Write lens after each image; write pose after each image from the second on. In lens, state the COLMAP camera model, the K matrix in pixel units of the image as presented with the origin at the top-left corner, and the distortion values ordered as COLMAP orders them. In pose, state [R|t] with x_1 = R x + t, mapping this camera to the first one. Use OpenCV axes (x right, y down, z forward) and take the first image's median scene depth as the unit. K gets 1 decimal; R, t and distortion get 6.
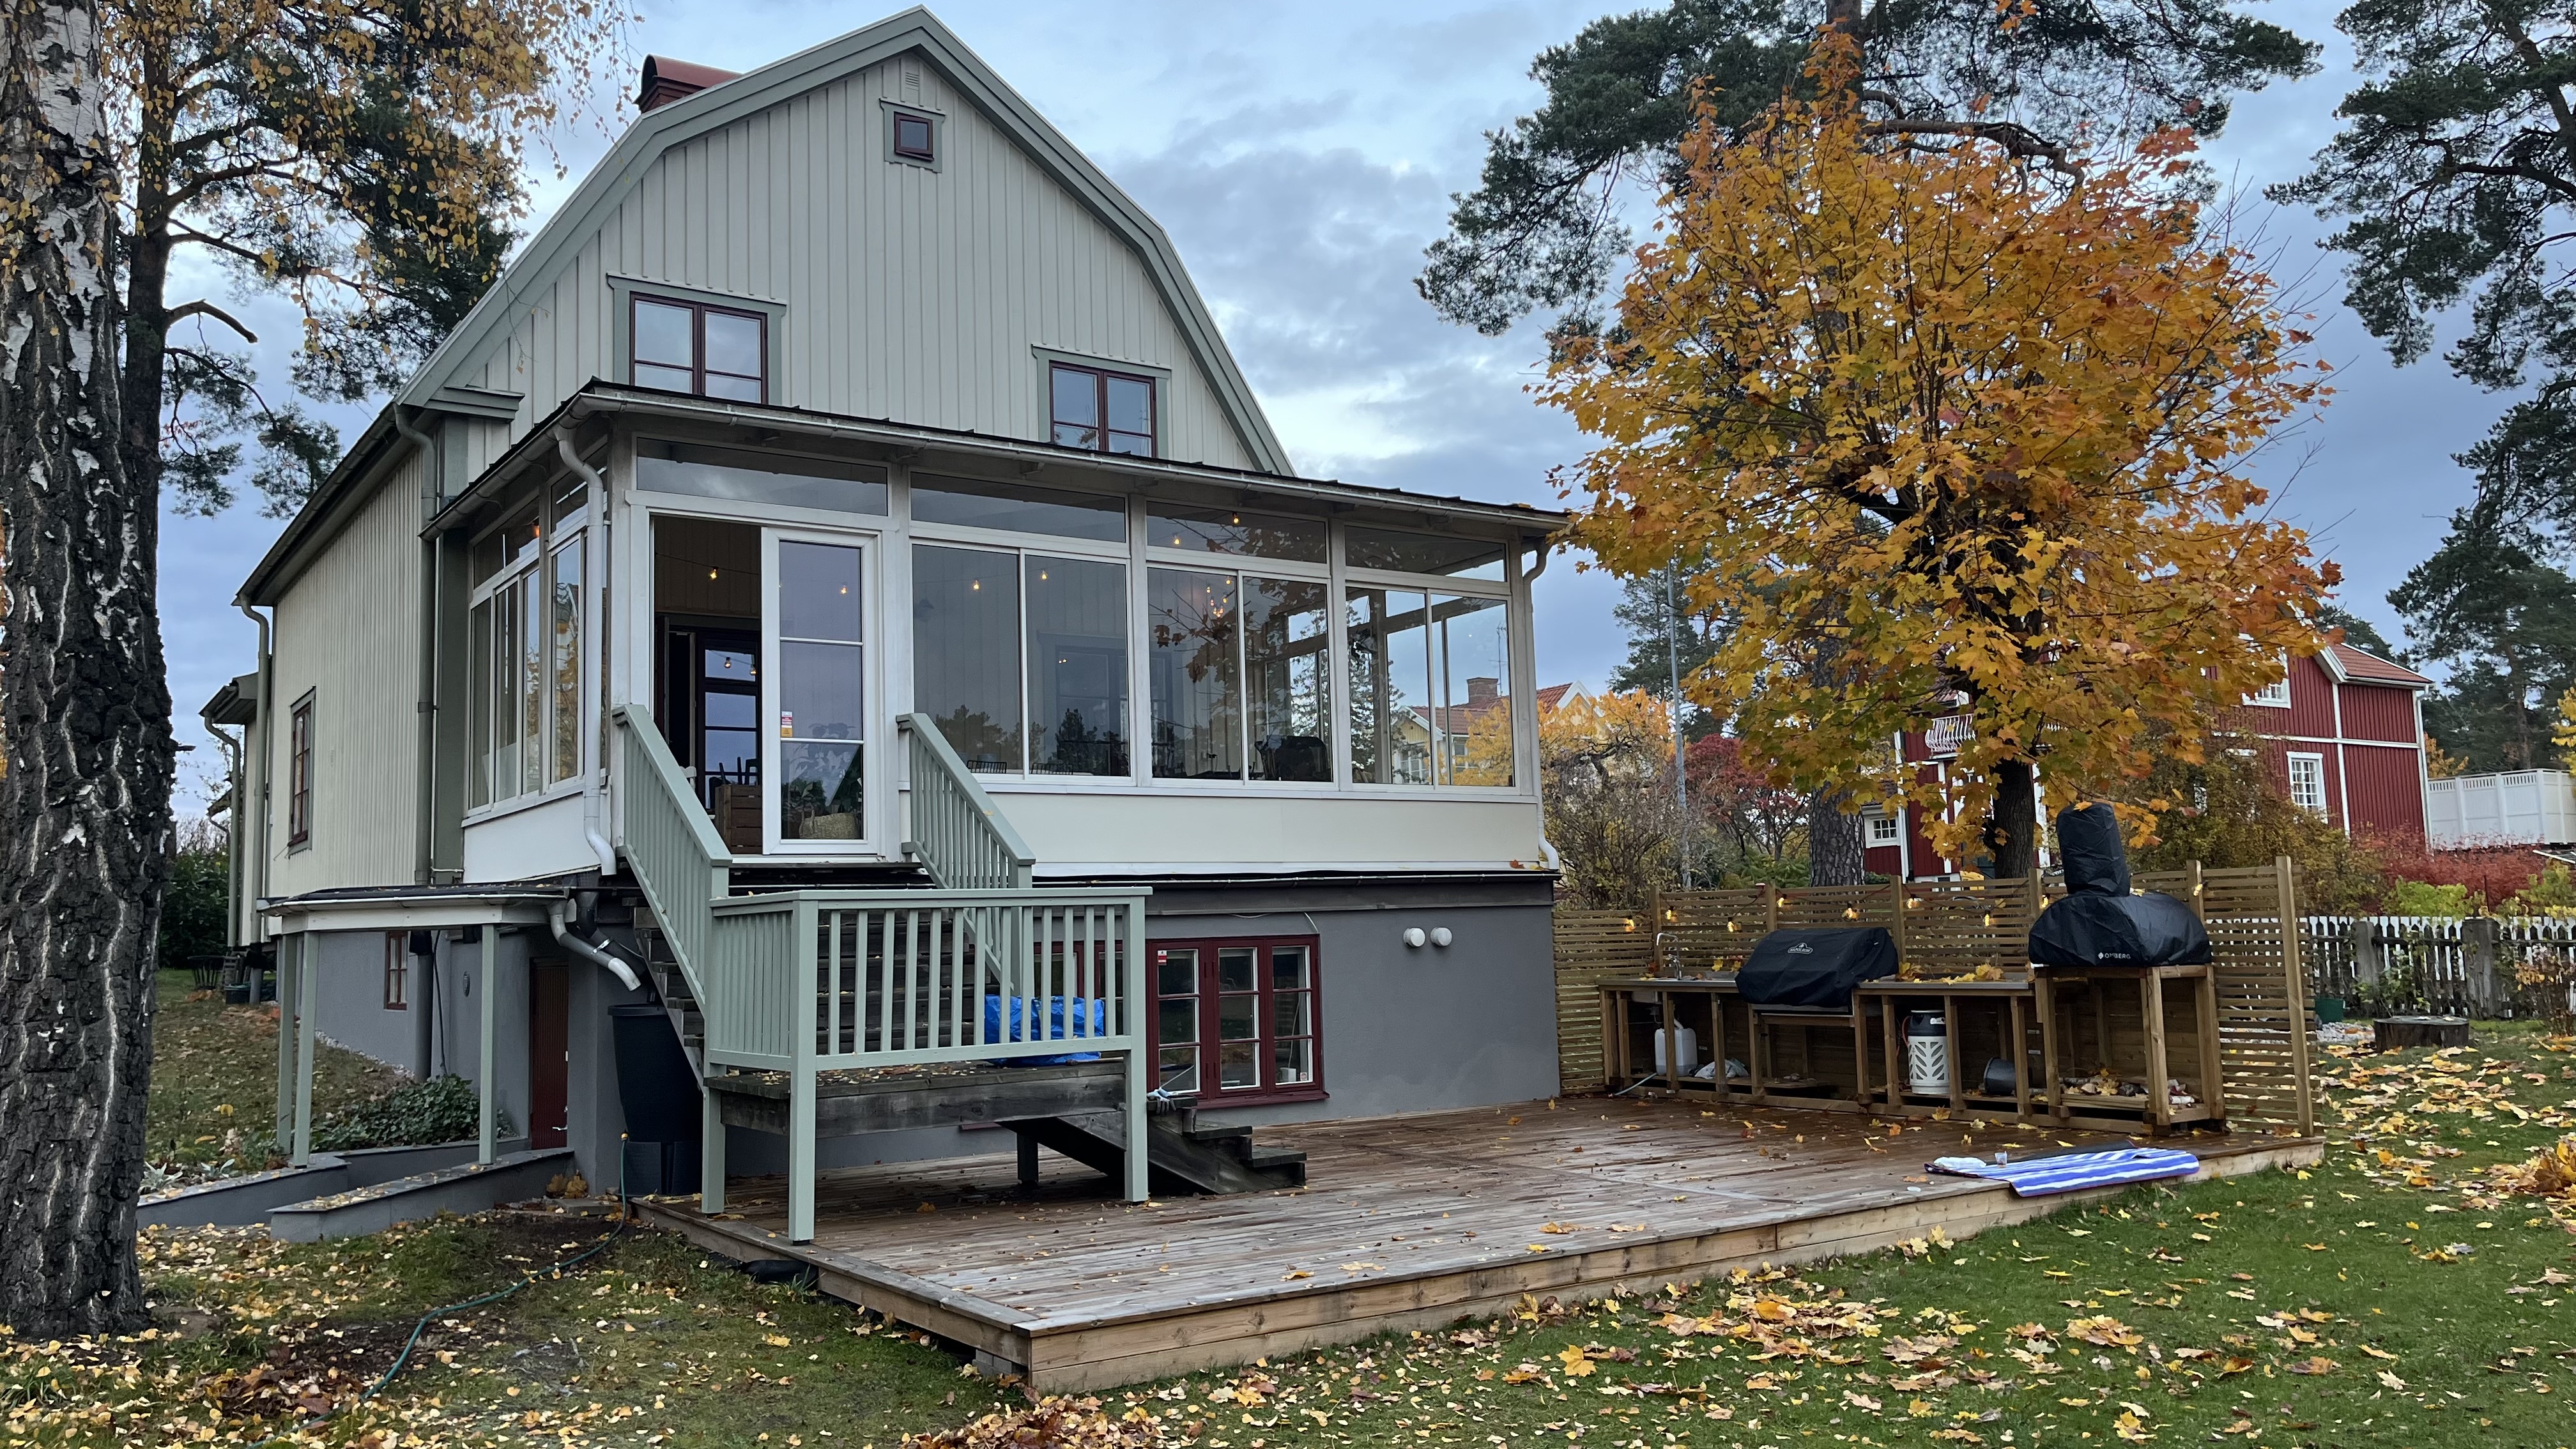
lens RADIAL K [[1959.7, 0, 1288.5], [0, 1959.7, 726.2], [0, 0, 1]] dist [0.012110, 0.002327]
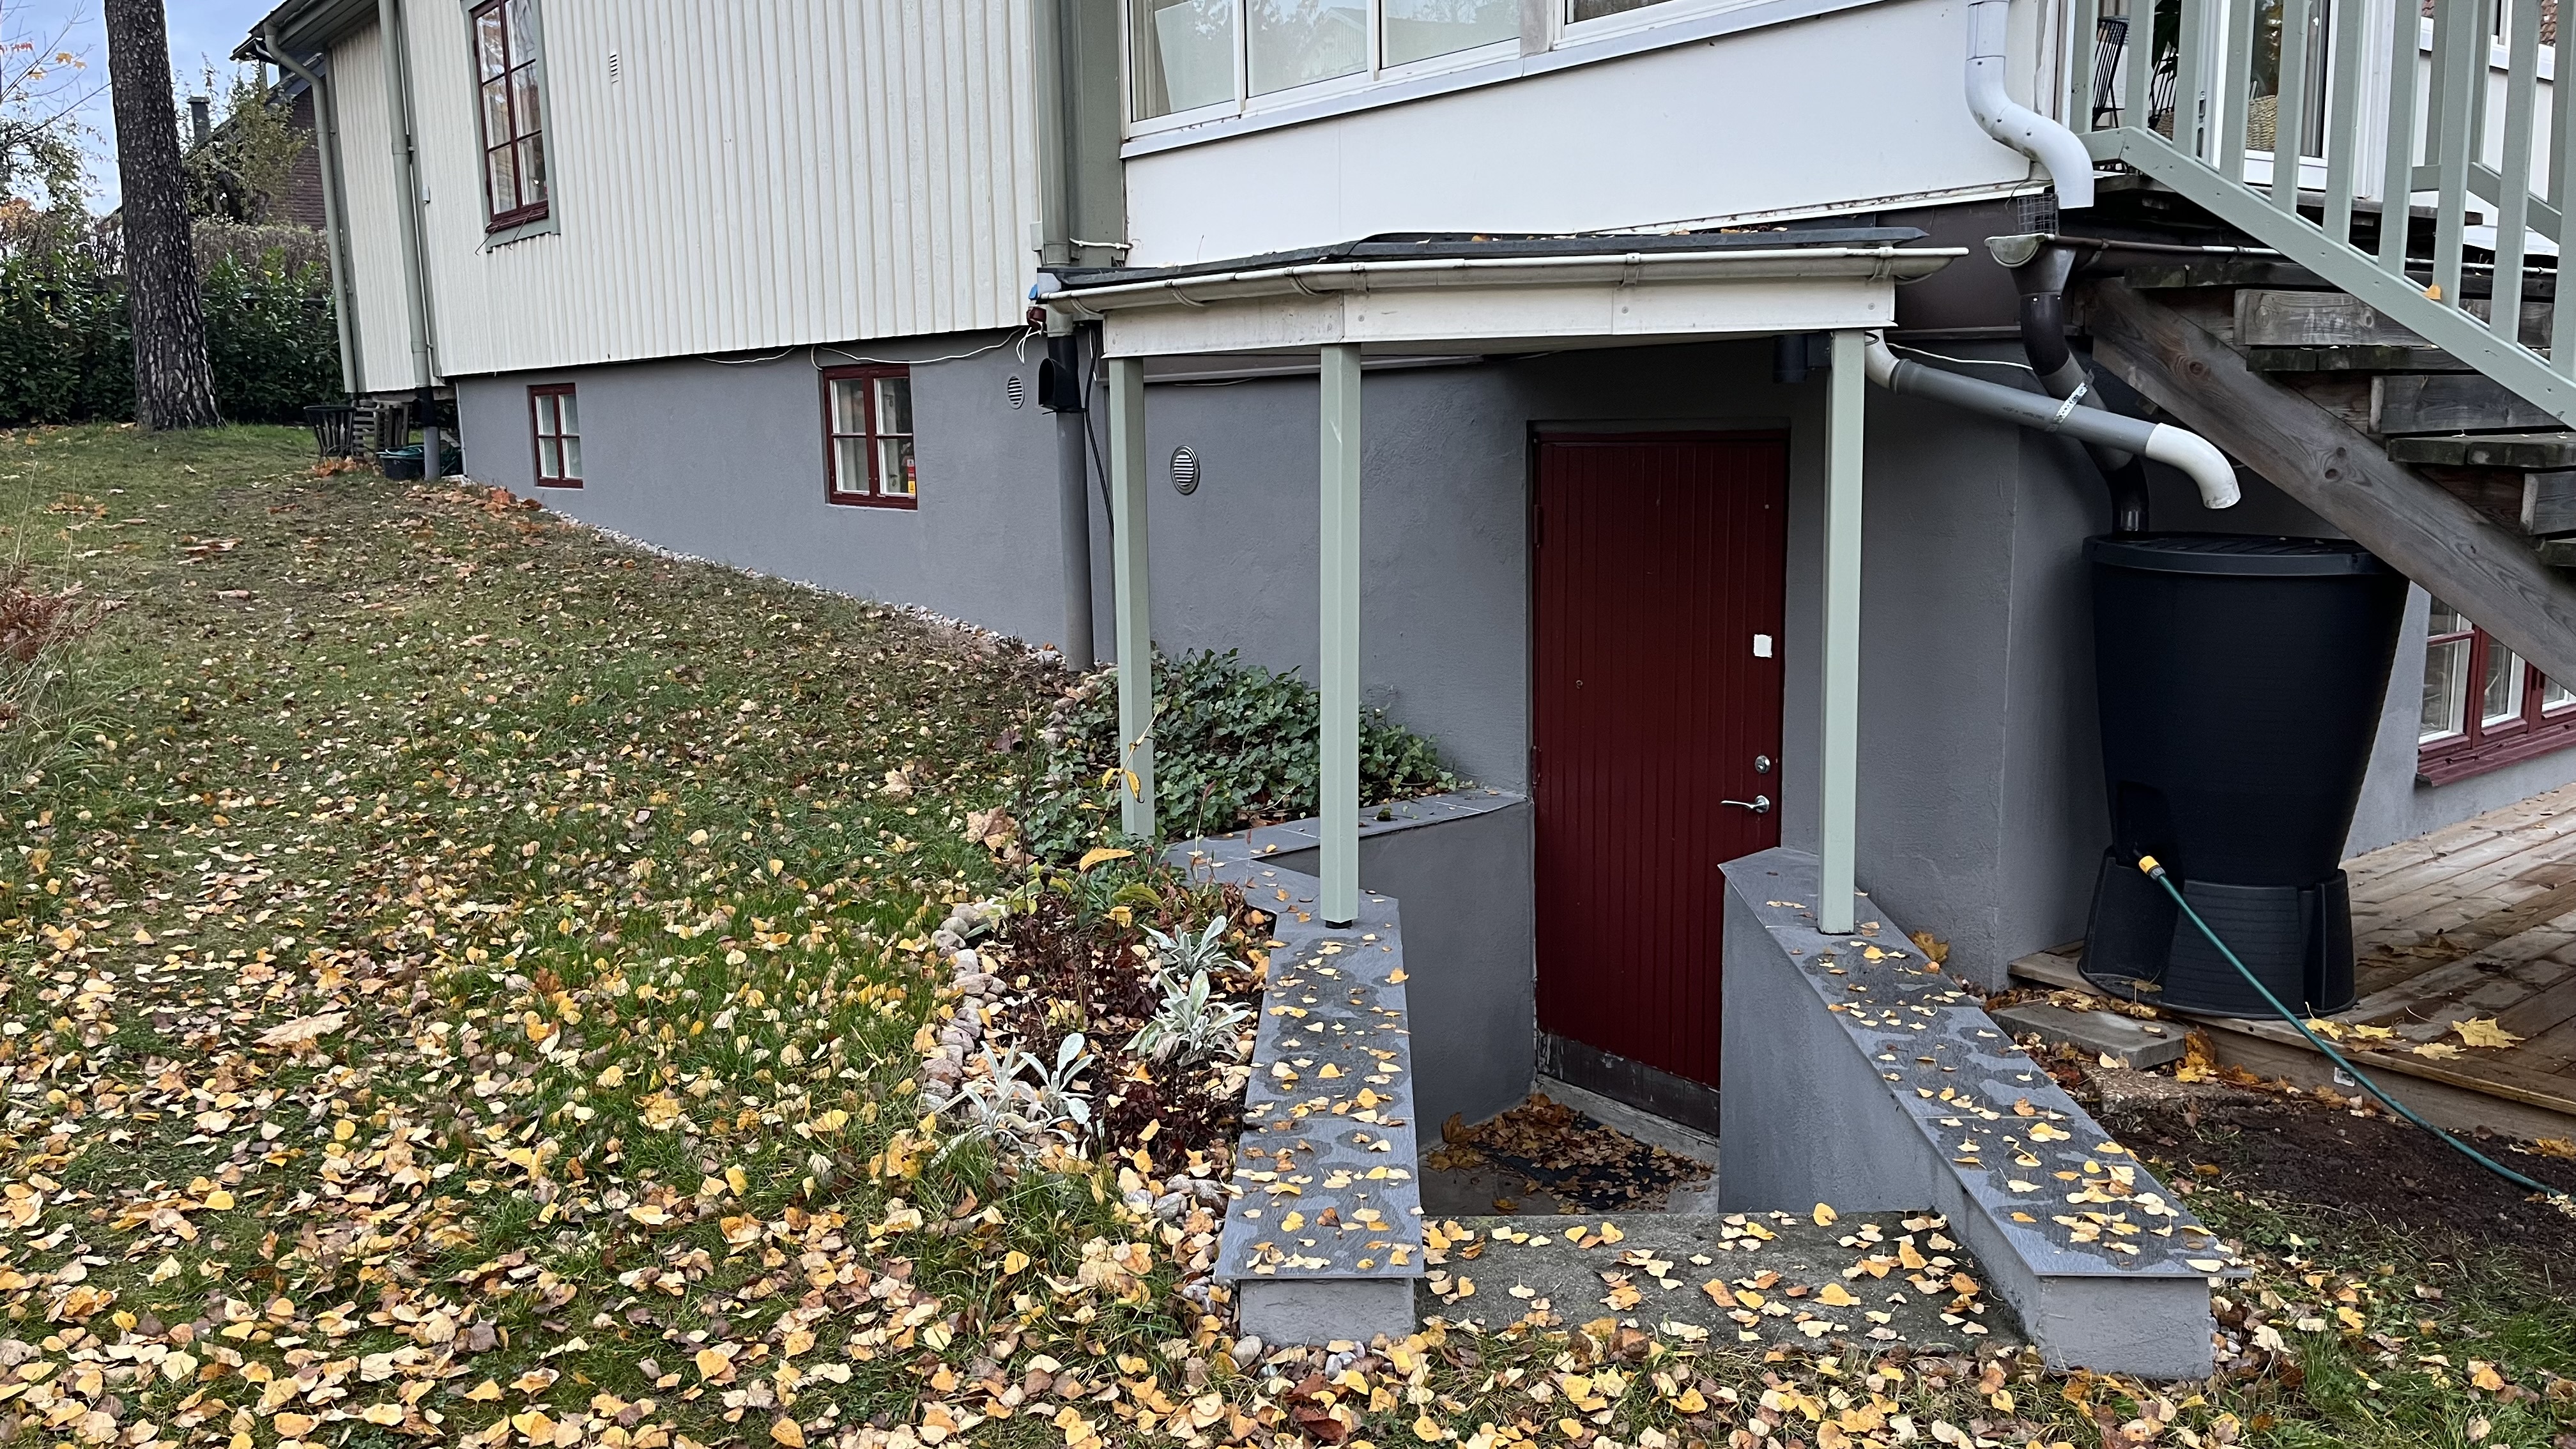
lens RADIAL K [[1959.7, 0, 1289.8], [0, 1959.7, 724.0], [0, 0, 1]] dist [0.012110, 0.002327]
pose [[0.998196, 0.009076, 0.059345, -0.285053], [-0.024317, 0.964910, 0.261451, 0.041362], [-0.054890, -0.262422, 0.963391, 0.332826]]
